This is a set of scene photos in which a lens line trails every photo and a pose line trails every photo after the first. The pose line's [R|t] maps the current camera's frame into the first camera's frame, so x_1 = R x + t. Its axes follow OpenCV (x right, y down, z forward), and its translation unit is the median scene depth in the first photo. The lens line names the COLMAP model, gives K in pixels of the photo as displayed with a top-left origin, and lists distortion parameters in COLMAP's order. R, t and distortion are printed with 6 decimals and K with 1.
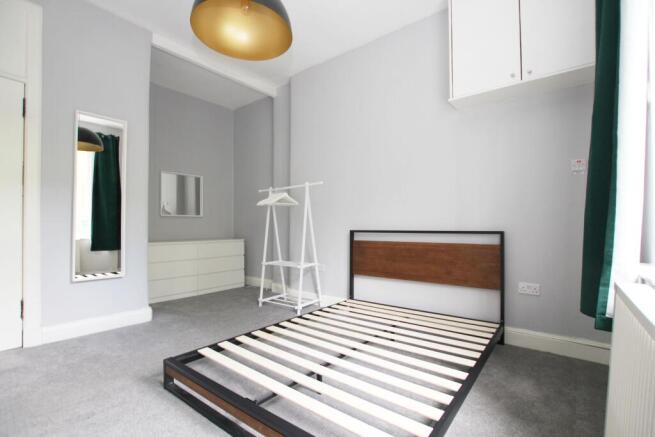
lens RADIAL K [[302.8, 0, 329.9], [0, 302.8, 224.7], [0, 0, 1]] dist [-0.021148, -0.000188]
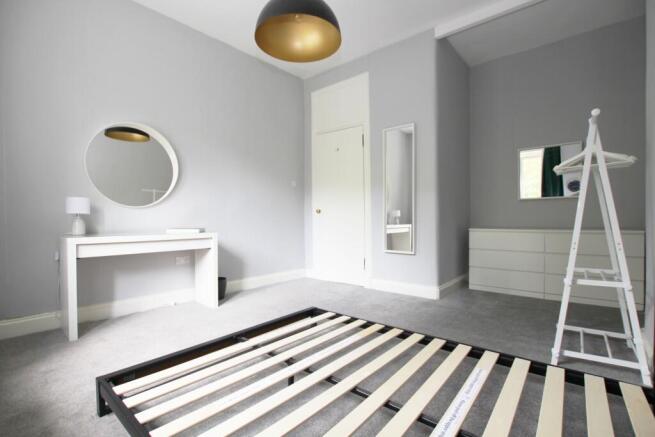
lens RADIAL K [[302.8, 0, 329.9], [0, 302.8, 224.7], [0, 0, 1]] dist [-0.021148, -0.000188]
pose [[-0.005732, 0.028194, -0.999586, 0.642617], [0.020926, 0.999387, 0.028068, 0.017244], [0.999765, -0.020756, -0.006319, 0.820500]]
